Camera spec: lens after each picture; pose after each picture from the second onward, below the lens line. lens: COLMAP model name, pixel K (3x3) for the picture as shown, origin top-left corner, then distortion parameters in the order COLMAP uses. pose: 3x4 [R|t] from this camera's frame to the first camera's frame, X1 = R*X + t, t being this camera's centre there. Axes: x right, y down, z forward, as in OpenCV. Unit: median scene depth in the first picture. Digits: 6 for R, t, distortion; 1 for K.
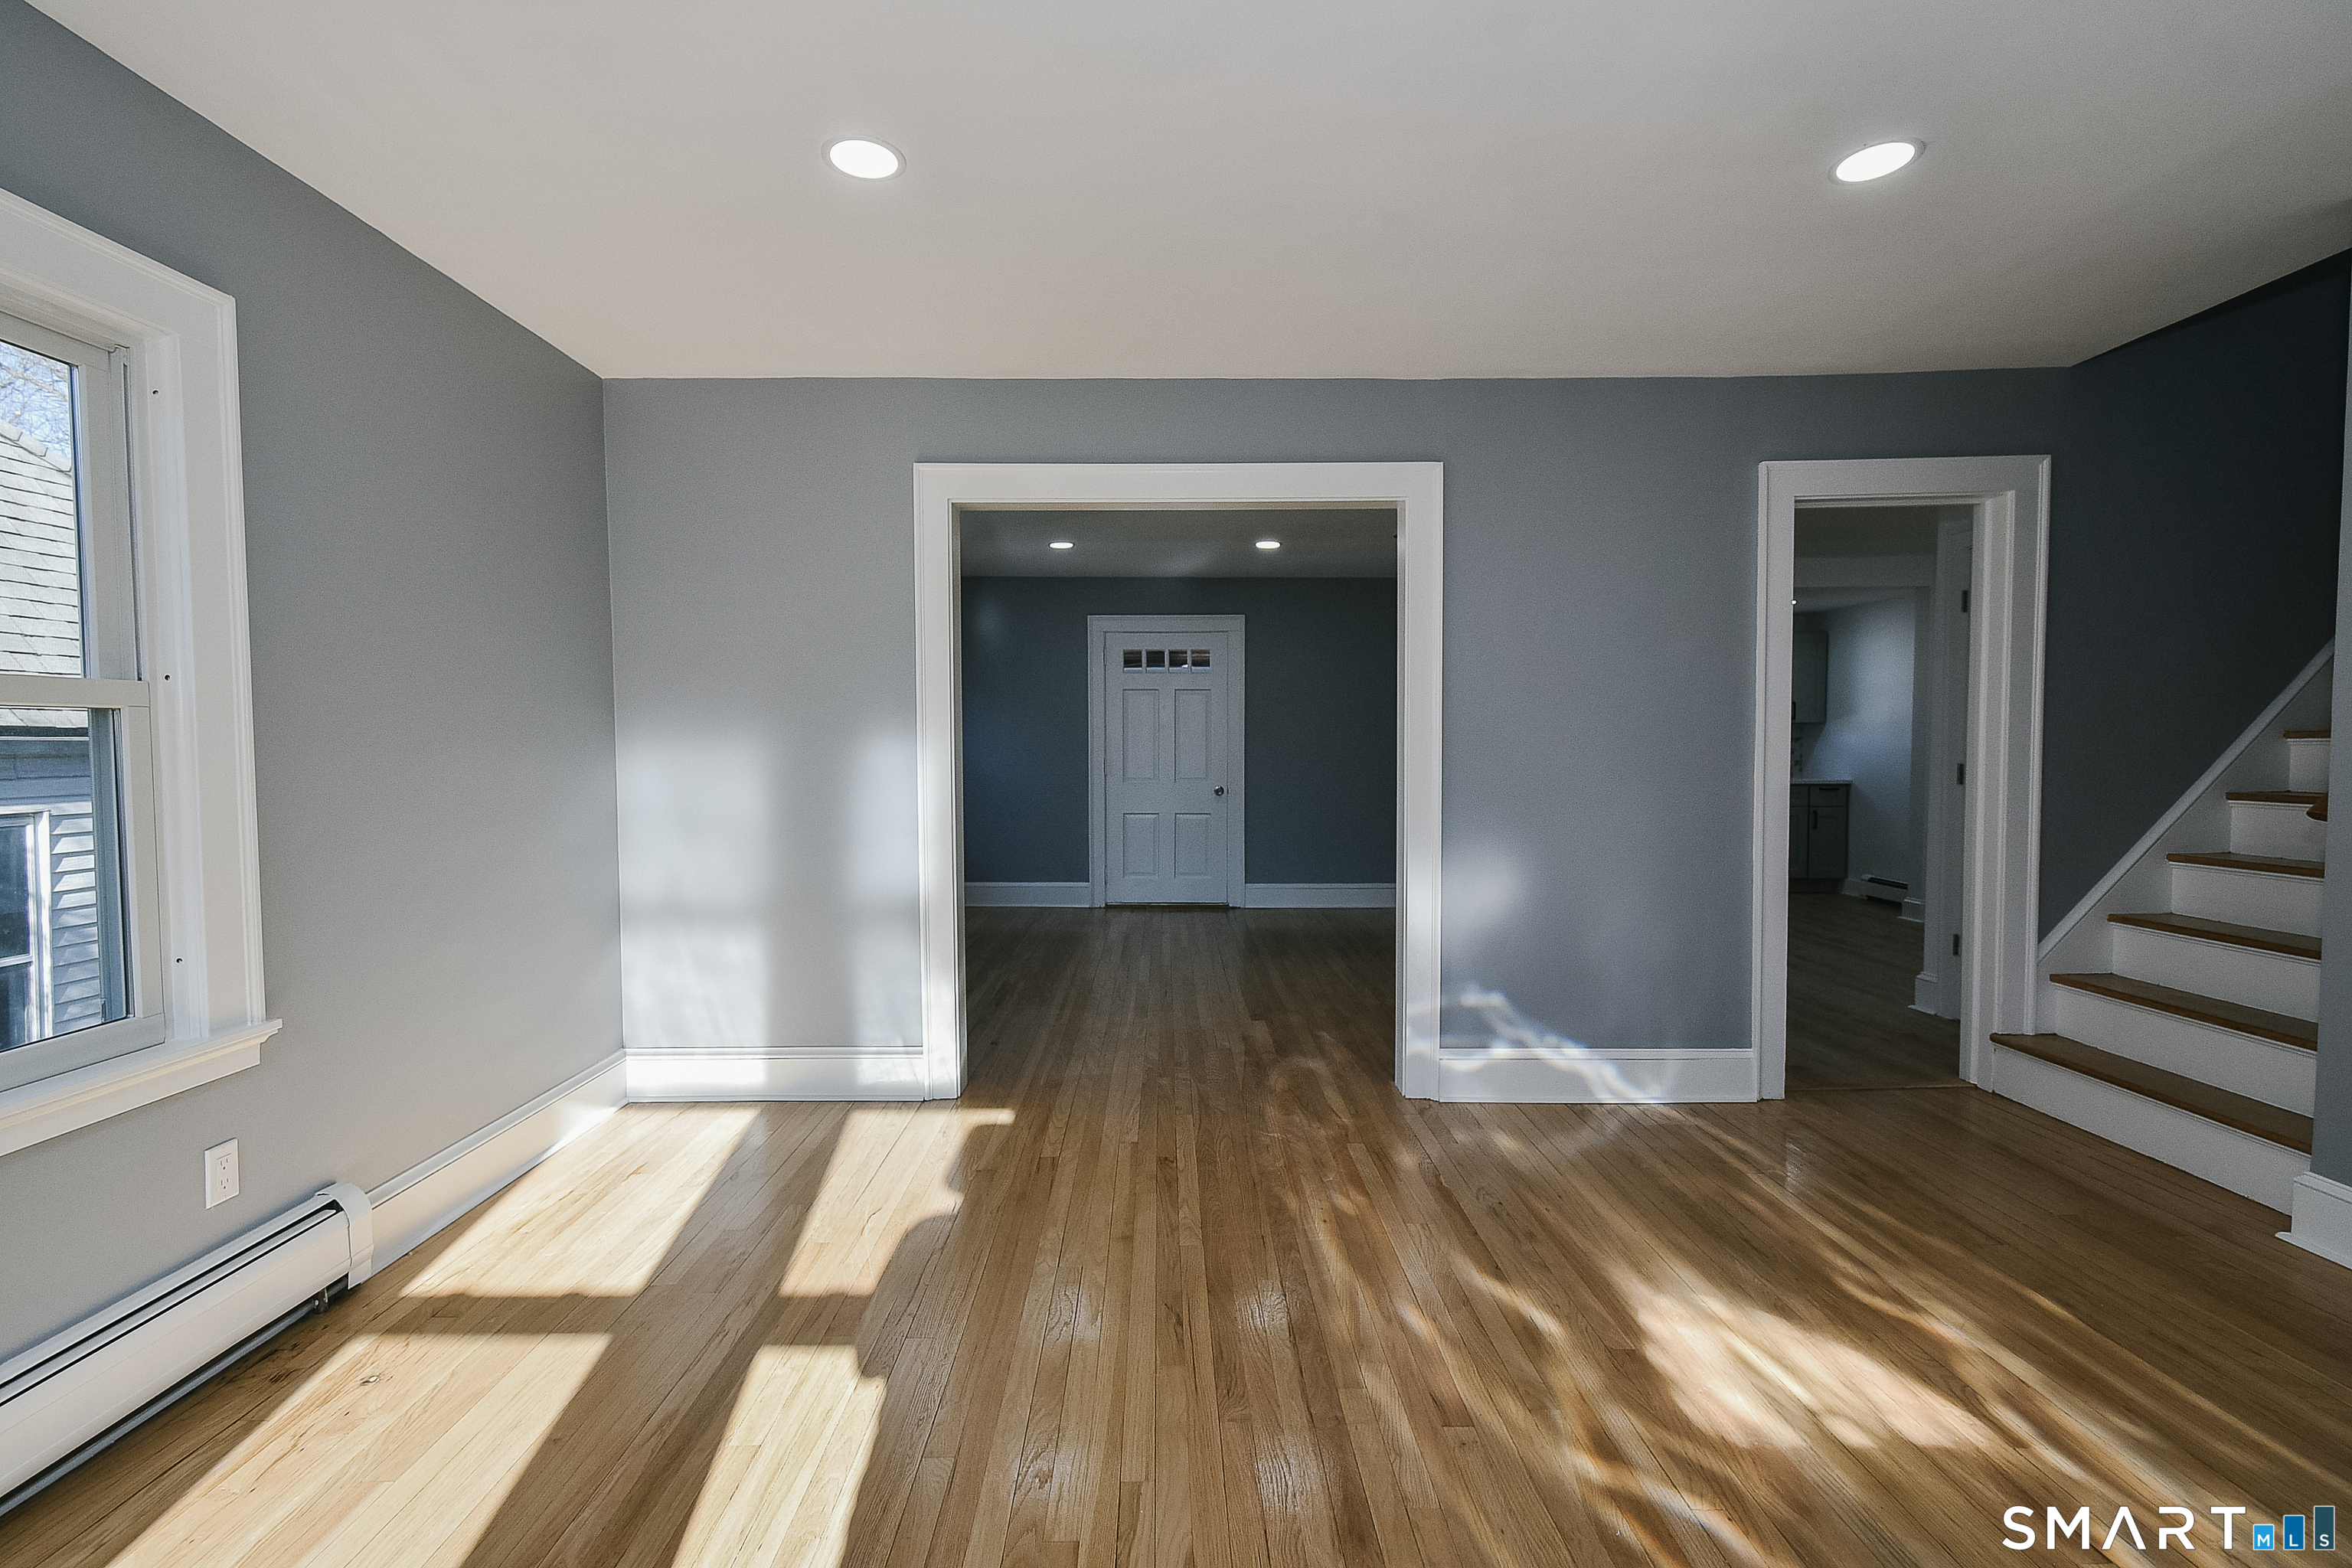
lens RADIAL K [[1035.4, 0, 1180.7], [0, 1035.4, 779.8], [0, 0, 1]] dist [0.003364, -0.004207]
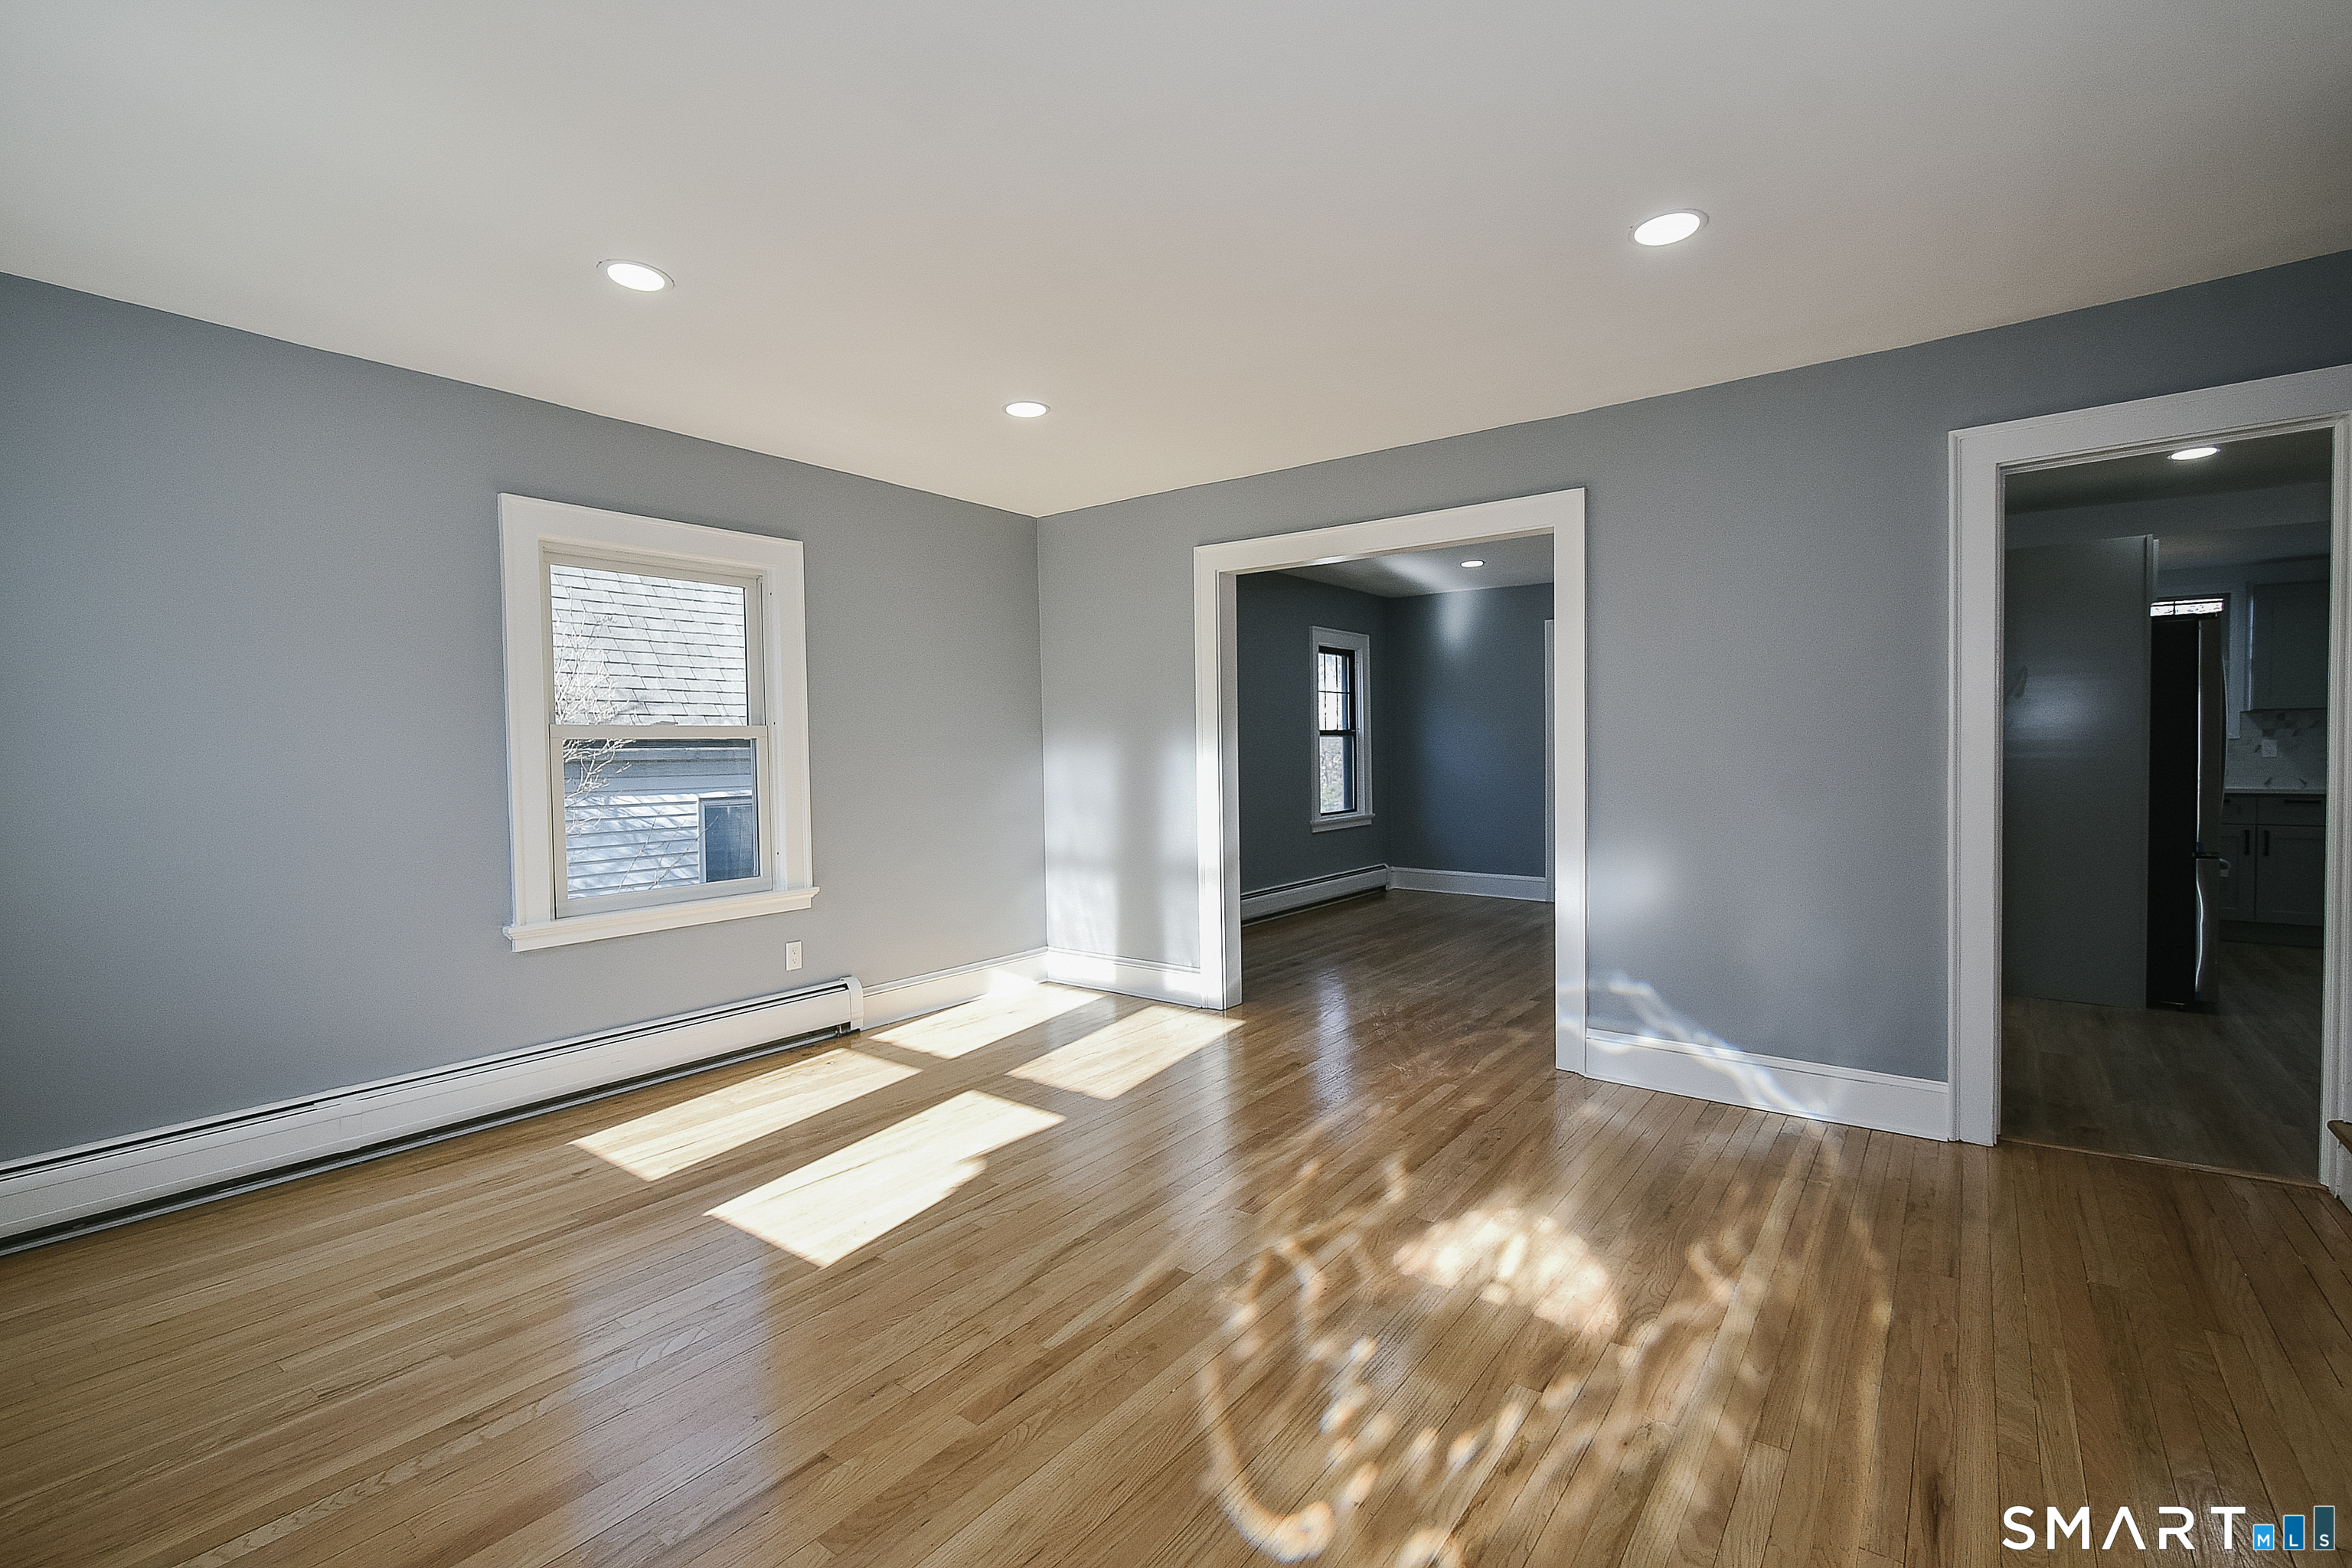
lens RADIAL K [[1060.0, 0, 1176.0], [0, 1060.0, 784.0], [0, 0, 1]] dist [-0.002062, -0.000416]
pose [[0.790134, 0.014426, -0.612765, 0.594512], [-0.011340, 0.999896, 0.008918, -0.000621], [0.612829, -0.000098, 0.790215, -0.139510]]
